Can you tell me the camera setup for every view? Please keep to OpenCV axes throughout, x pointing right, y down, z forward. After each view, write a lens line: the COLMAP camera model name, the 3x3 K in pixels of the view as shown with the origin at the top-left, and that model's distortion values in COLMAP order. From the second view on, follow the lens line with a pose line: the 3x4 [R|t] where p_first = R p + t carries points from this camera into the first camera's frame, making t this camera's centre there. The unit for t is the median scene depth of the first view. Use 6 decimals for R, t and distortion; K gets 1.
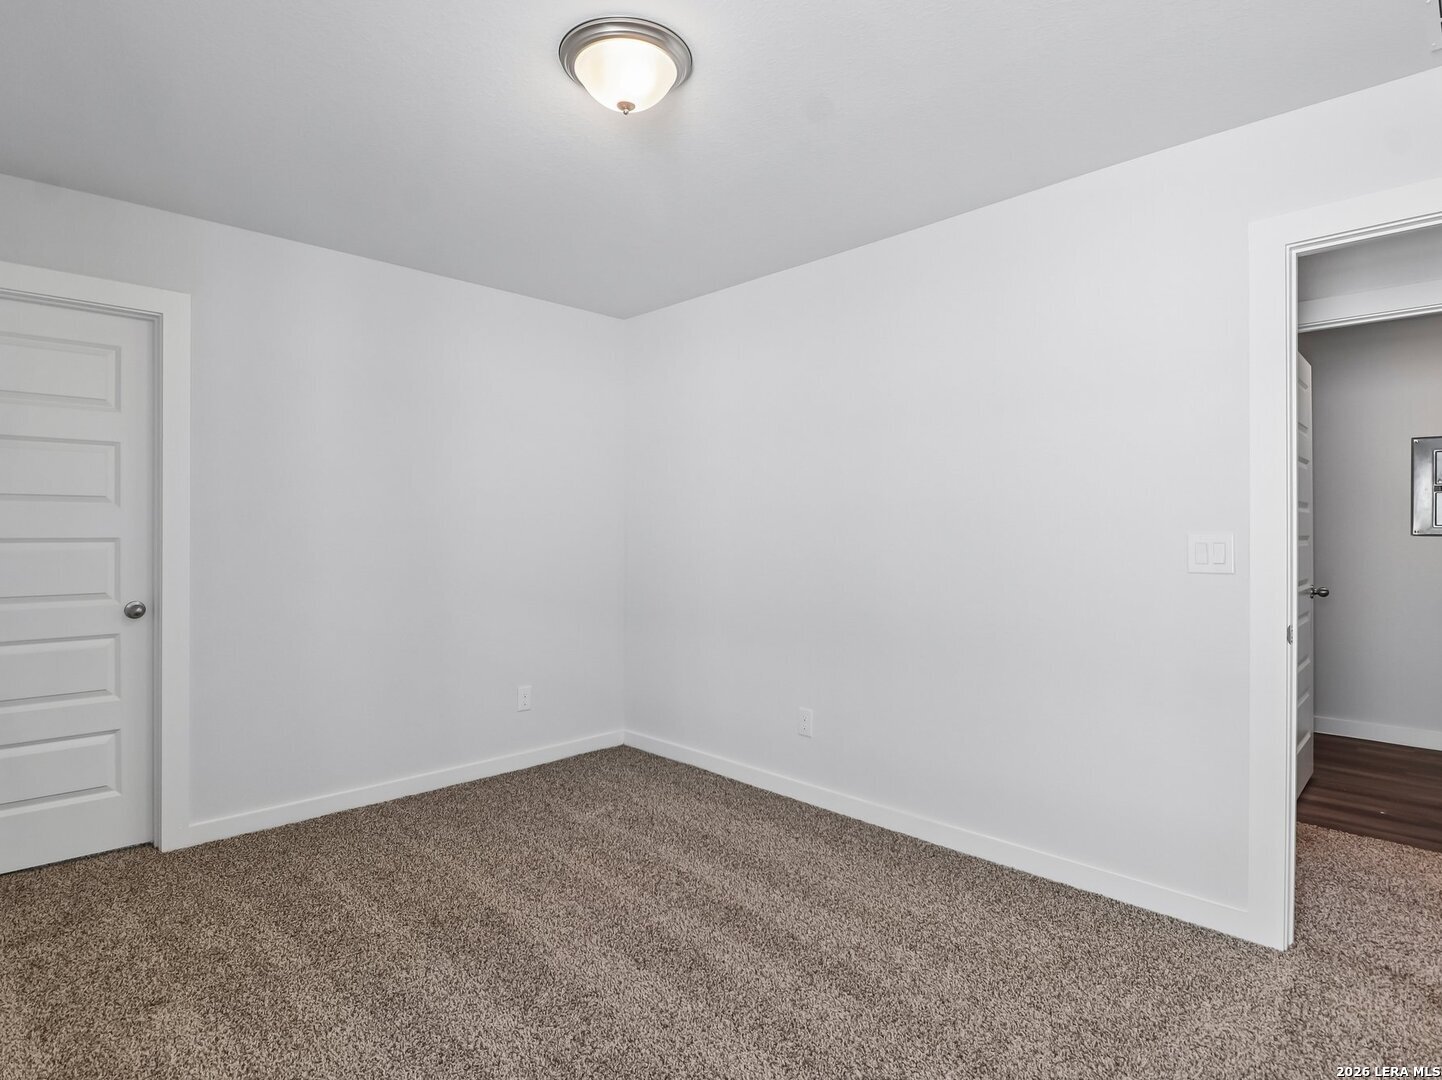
lens RADIAL K [[778.4, 0, 706.2], [0, 778.4, 535.2], [0, 0, 1]] dist [0.001422, -0.015421]
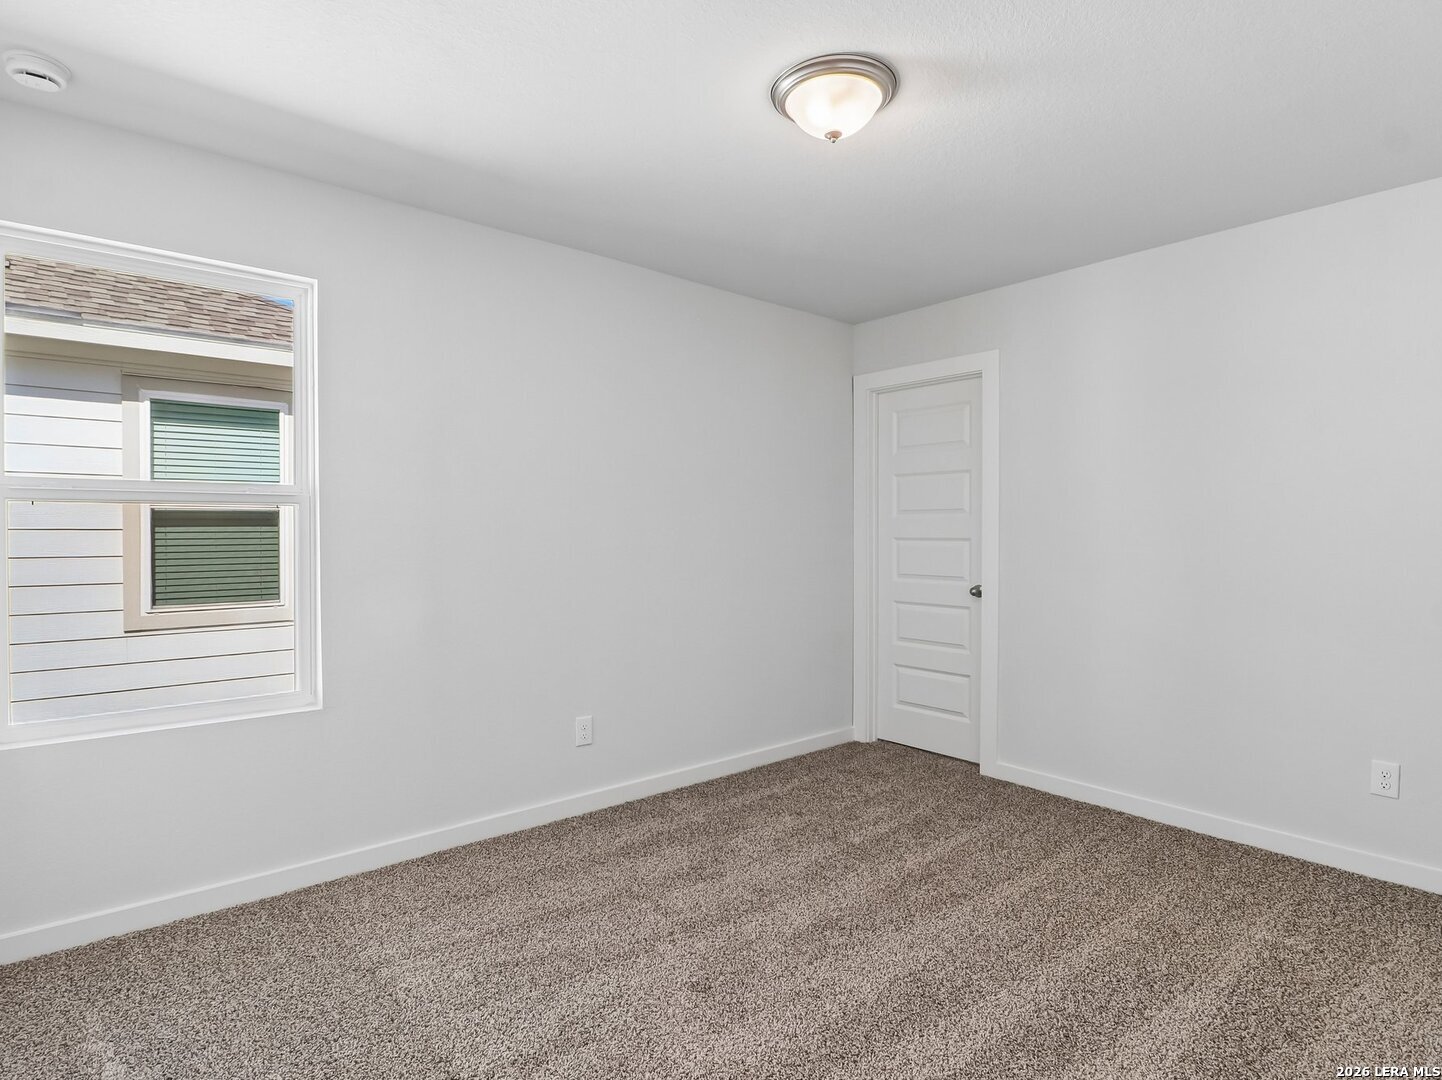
lens RADIAL K [[778.4, 0, 706.2], [0, 778.4, 535.2], [0, 0, 1]] dist [0.001422, -0.015421]
pose [[-0.068207, 0.002922, -0.997667, 0.672406], [-0.011821, 0.999923, 0.003737, -0.000991], [0.997601, 0.012049, -0.068167, 0.620646]]
